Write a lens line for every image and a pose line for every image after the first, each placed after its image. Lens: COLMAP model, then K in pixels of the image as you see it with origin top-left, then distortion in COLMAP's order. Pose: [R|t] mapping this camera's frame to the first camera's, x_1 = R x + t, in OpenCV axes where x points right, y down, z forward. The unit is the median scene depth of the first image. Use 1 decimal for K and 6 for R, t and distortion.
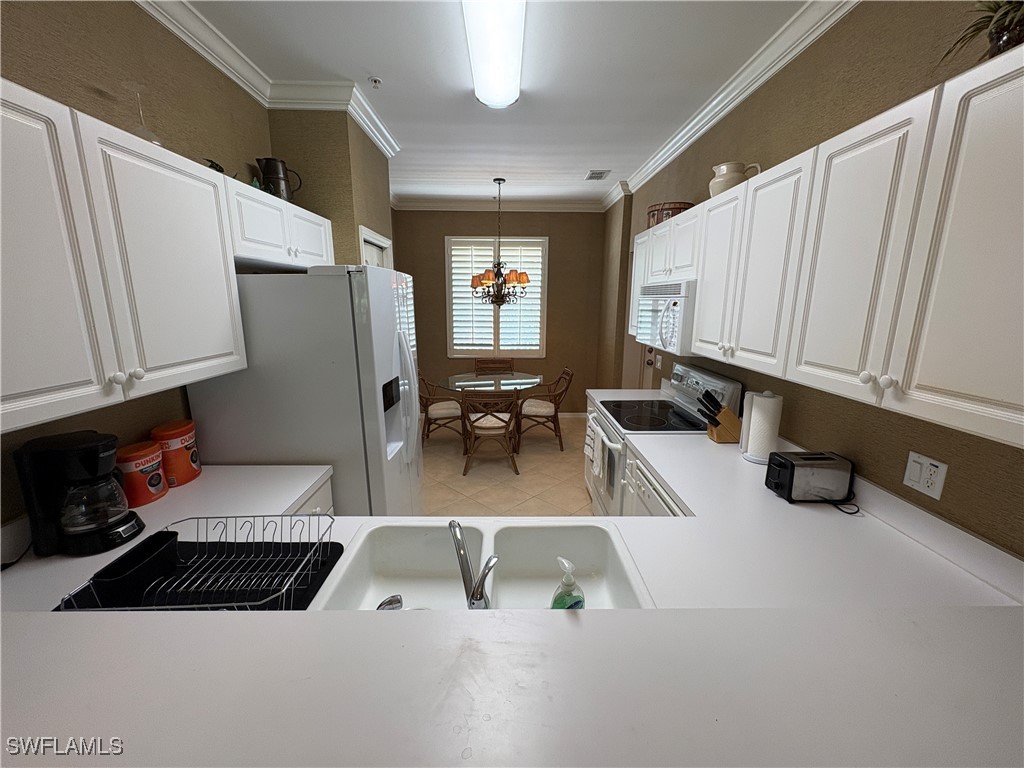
lens RADIAL K [[410.1, 0, 511.9], [0, 410.1, 381.4], [0, 0, 1]] dist [-0.002605, 0.000663]
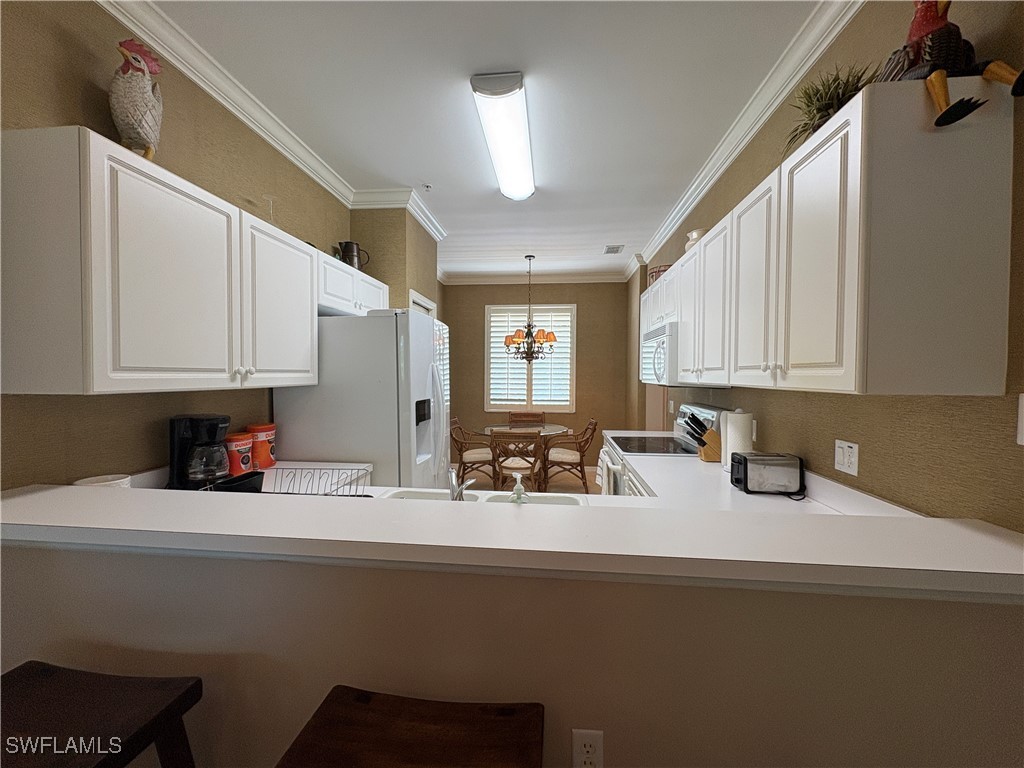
lens RADIAL K [[410.1, 0, 511.8], [0, 410.1, 381.0], [0, 0, 1]] dist [-0.002605, 0.000663]
pose [[0.993096, 0.001069, -0.117300, 0.107321], [-0.022440, 0.983222, -0.181029, 0.144253], [0.115138, 0.182411, 0.976458, -0.180568]]
